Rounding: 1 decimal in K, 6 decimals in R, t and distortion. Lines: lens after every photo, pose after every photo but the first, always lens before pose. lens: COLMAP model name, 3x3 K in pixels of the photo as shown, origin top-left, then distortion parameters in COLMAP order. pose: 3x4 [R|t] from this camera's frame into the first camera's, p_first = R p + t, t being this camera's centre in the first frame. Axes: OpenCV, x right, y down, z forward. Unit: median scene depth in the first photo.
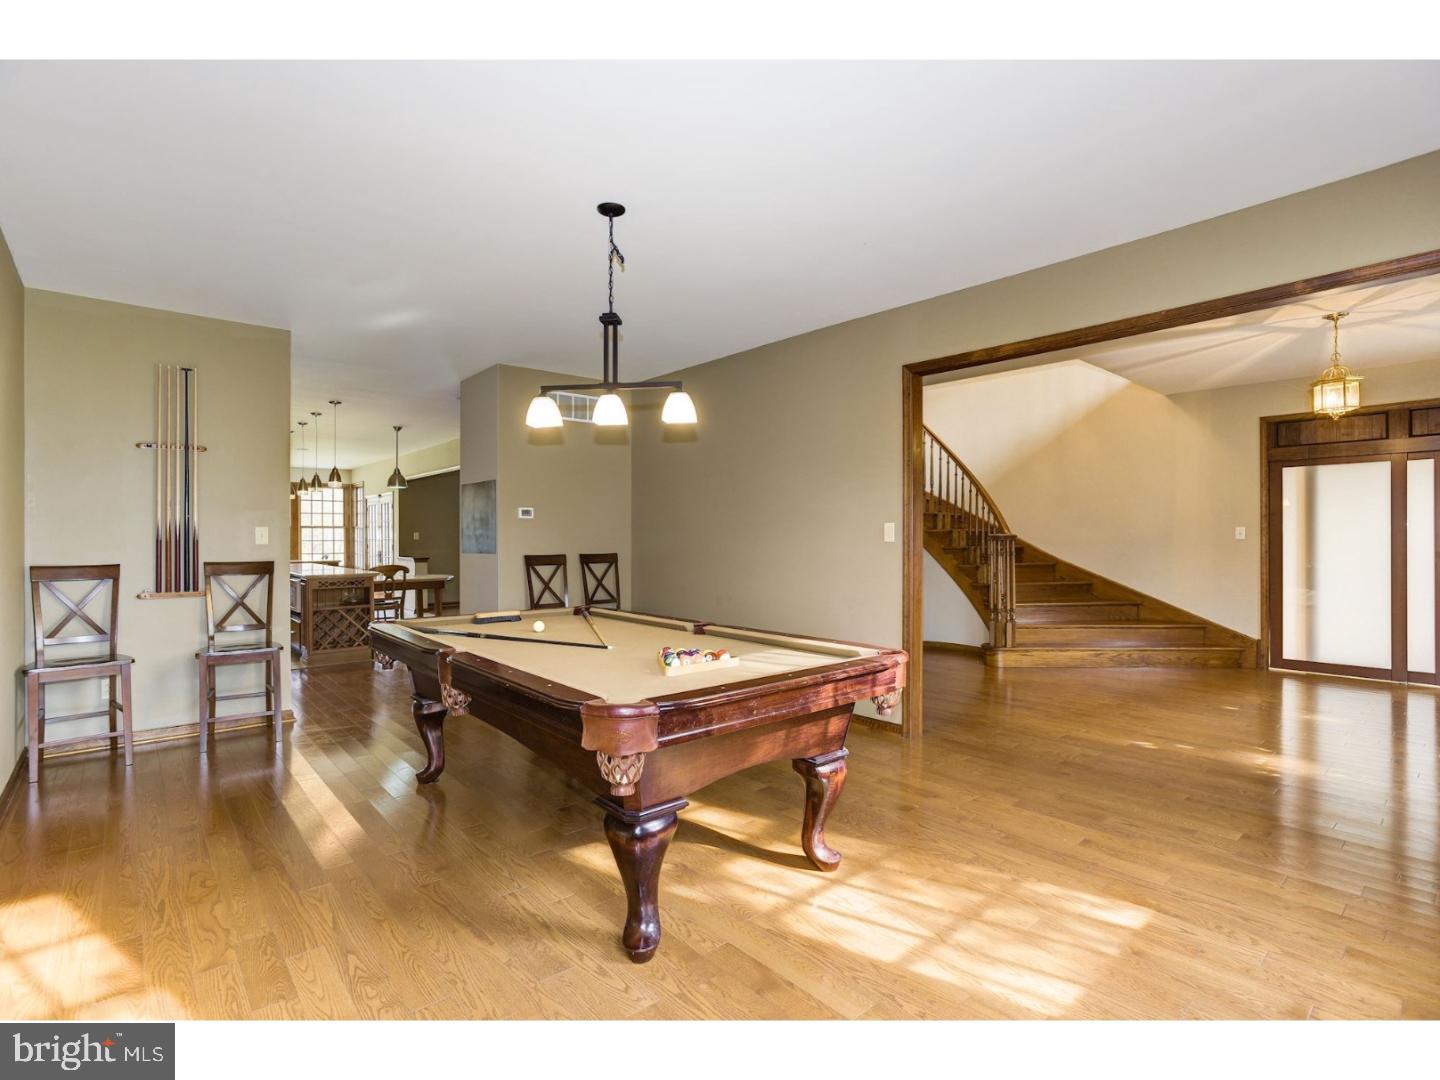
lens RADIAL K [[715.6, 0, 735.7], [0, 715.6, 541.8], [0, 0, 1]] dist [-0.000749, 0.000429]
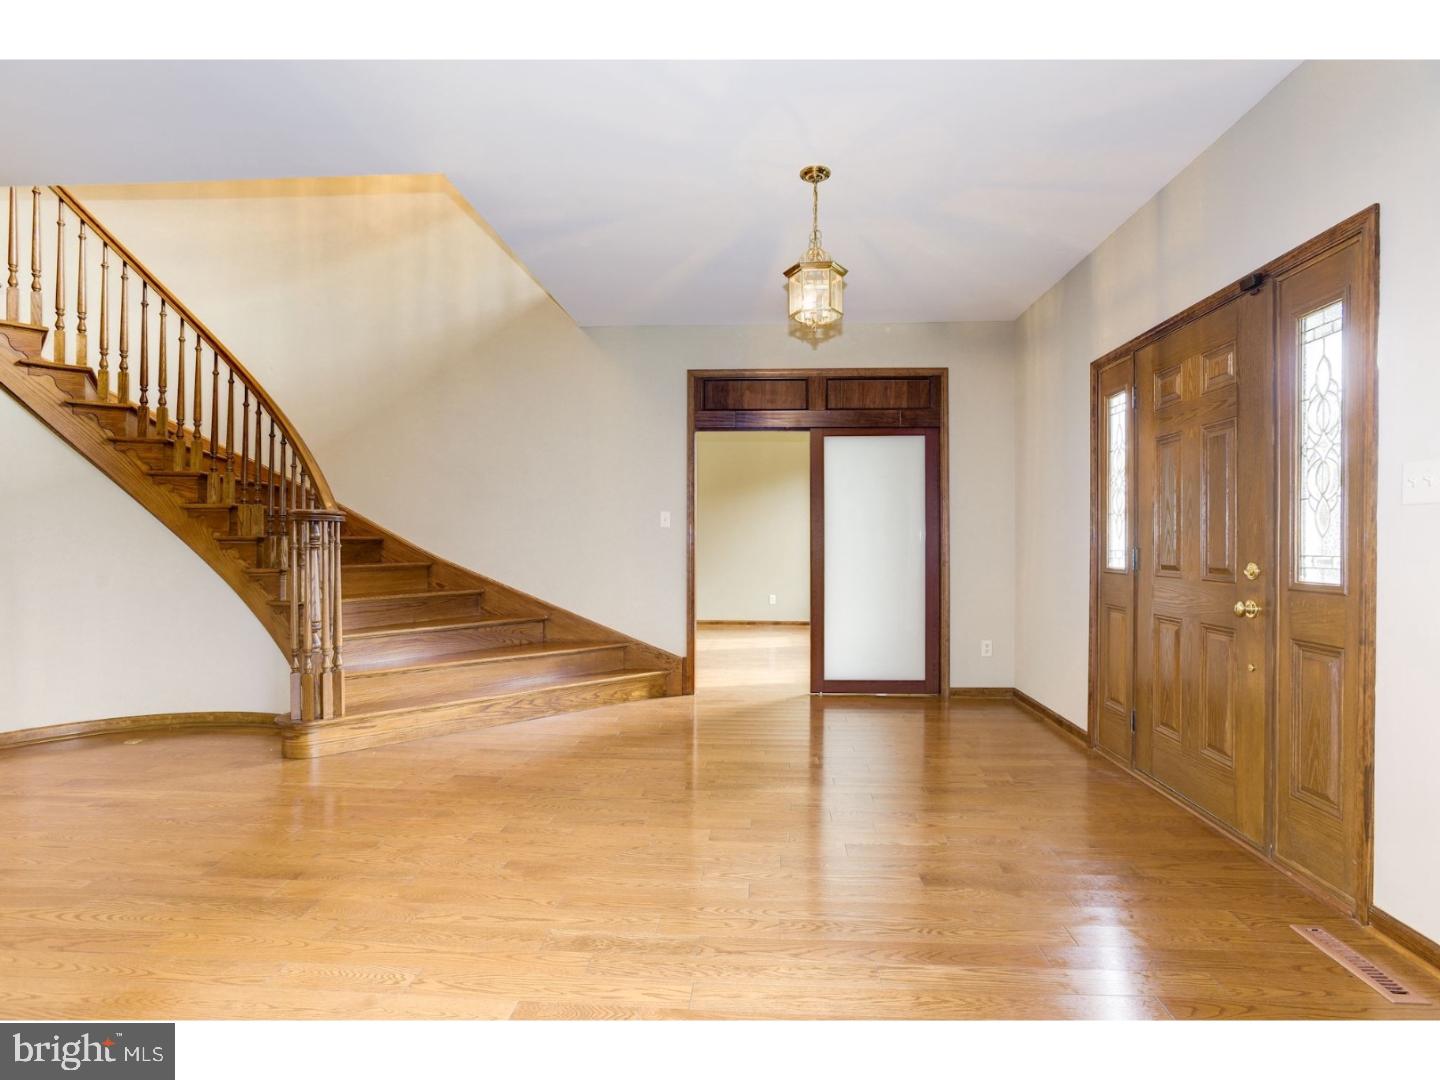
lens RADIAL K [[715.6, 0, 735.7], [0, 715.6, 541.8], [0, 0, 1]] dist [-0.000749, 0.000429]
pose [[0.716558, 0.007559, 0.697486, 0.215020], [0.000192, 0.999939, -0.011034, 0.019146], [-0.697527, 0.008041, 0.716513, 0.379912]]
